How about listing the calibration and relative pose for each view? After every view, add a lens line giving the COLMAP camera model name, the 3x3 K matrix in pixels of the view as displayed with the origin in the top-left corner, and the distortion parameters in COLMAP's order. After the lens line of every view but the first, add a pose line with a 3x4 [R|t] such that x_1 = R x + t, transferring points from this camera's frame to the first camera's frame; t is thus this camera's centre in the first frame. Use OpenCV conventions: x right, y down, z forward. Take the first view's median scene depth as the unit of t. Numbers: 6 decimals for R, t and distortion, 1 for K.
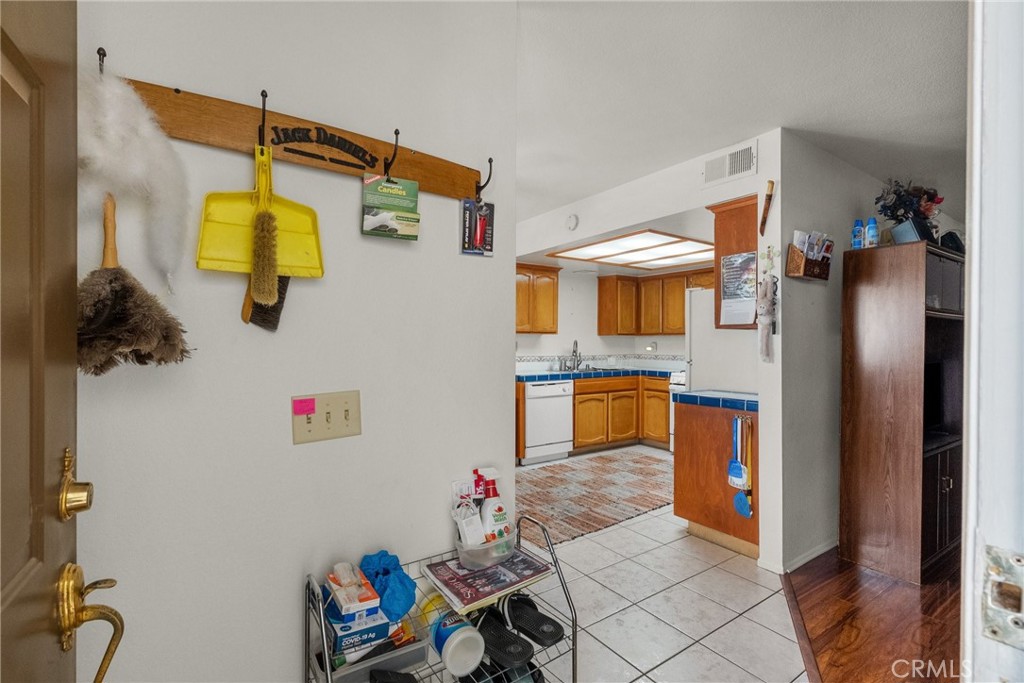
lens RADIAL K [[465.9, 0, 520.5], [0, 465.9, 343.4], [0, 0, 1]] dist [-0.002968, 0.001383]
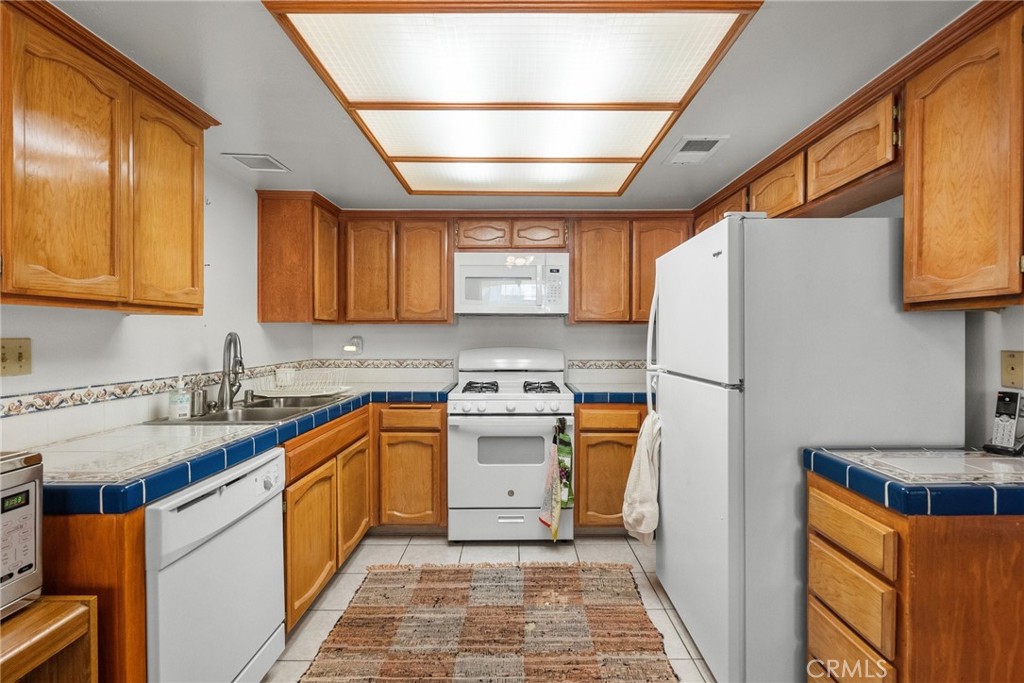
lens RADIAL K [[465.9, 0, 520.2], [0, 465.9, 340.5], [0, 0, 1]] dist [-0.002968, 0.001383]
pose [[0.569956, -0.011703, 0.821592, -0.071007], [0.003402, 0.999924, 0.011883, -0.004502], [-0.821668, -0.003977, 0.569953, 0.653880]]
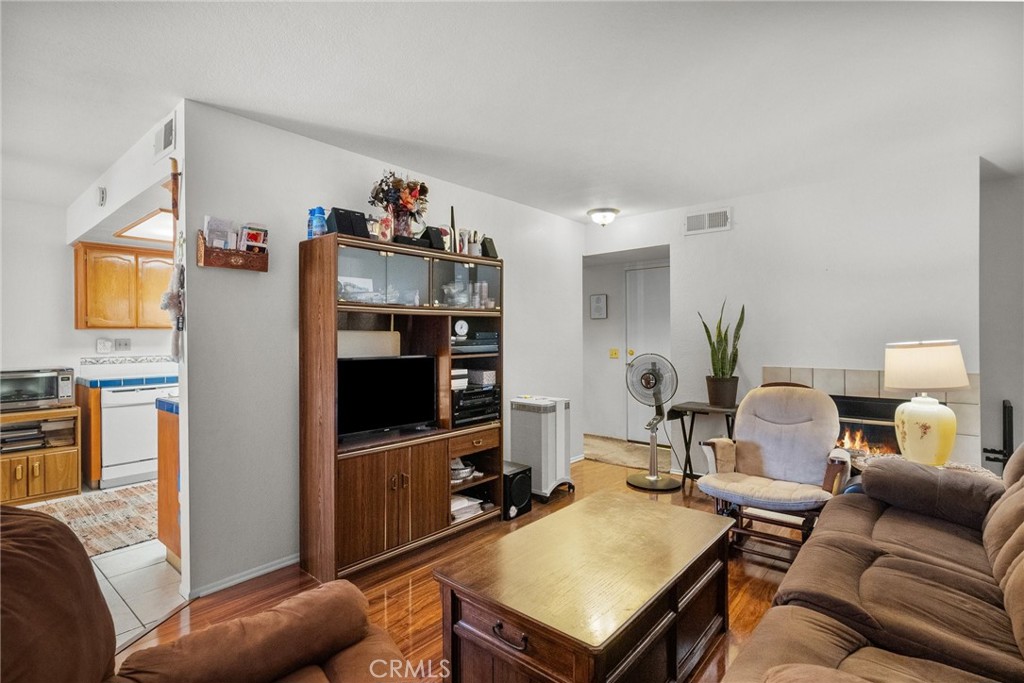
lens RADIAL K [[504.0, 0, 511.0], [0, 504.0, 336.0], [0, 0, 1]] dist [0.013683, -0.000108]
pose [[0.970554, -0.010176, 0.240670, 0.465426], [0.010316, 0.999947, 0.000676, -0.002141], [-0.240664, 0.001827, 0.970607, -0.048055]]
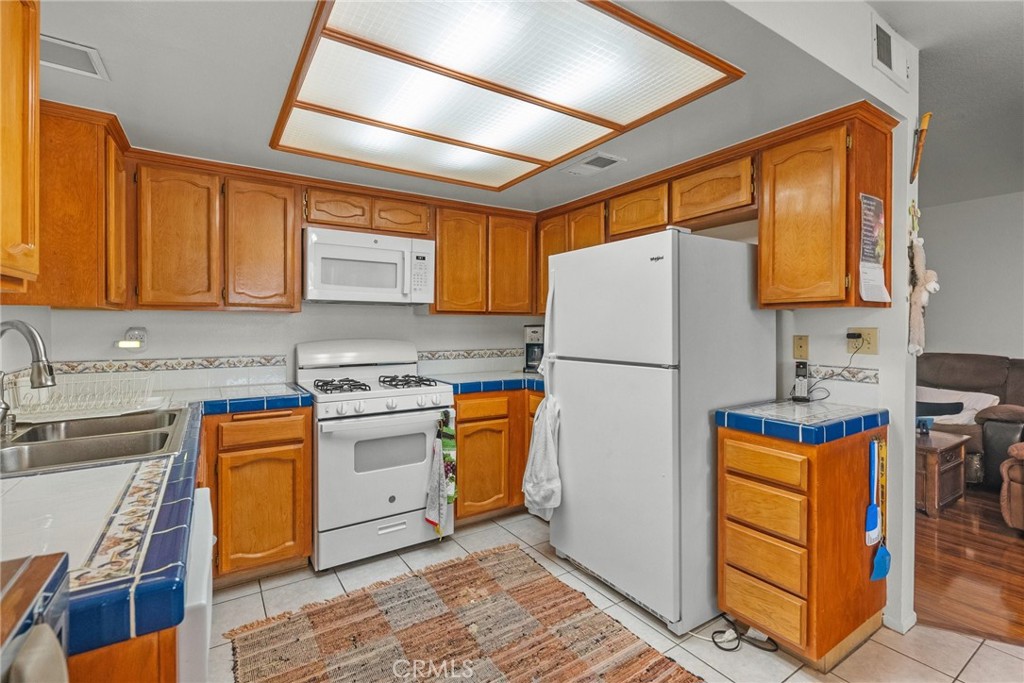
lens RADIAL K [[465.9, 0, 522.6], [0, 465.9, 330.0], [0, 0, 1]] dist [-0.002968, 0.001383]
pose [[0.029879, -0.011670, 0.999485, -0.122007], [0.002337, 0.999930, 0.011606, -0.004890], [-0.999551, 0.001989, 0.029904, 0.823298]]
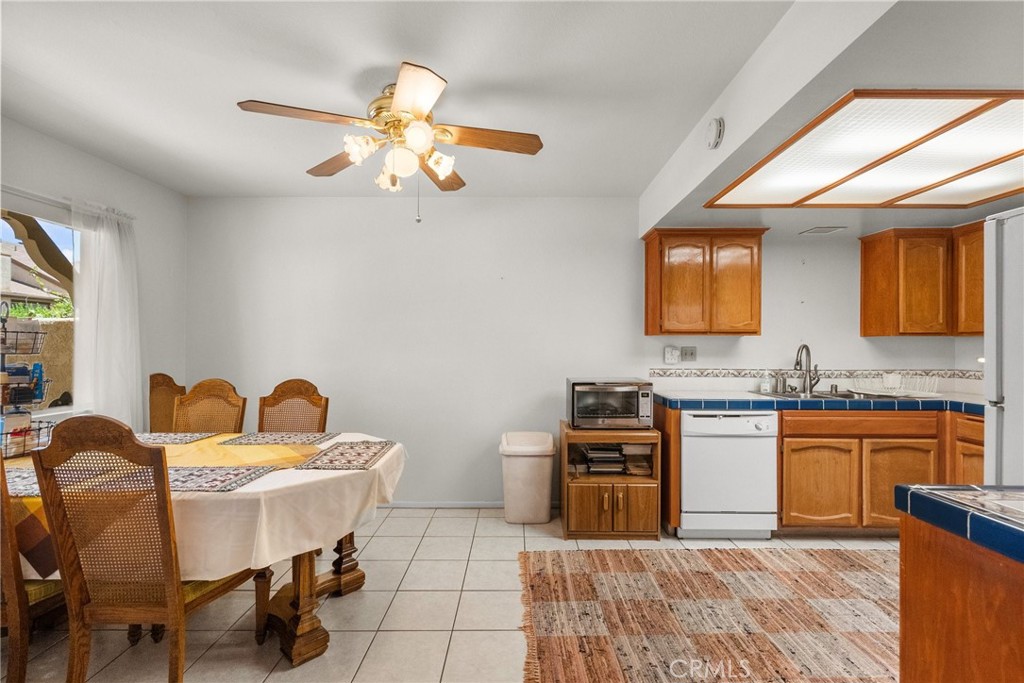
lens RADIAL K [[465.9, 0, 517.4], [0, 465.9, 342.9], [0, 0, 1]] dist [-0.002968, 0.001383]
pose [[0.814651, -0.001946, -0.579949, 0.185893], [-0.002307, 0.999976, -0.006595, -0.004530], [0.579948, 0.006710, 0.814626, 0.319319]]
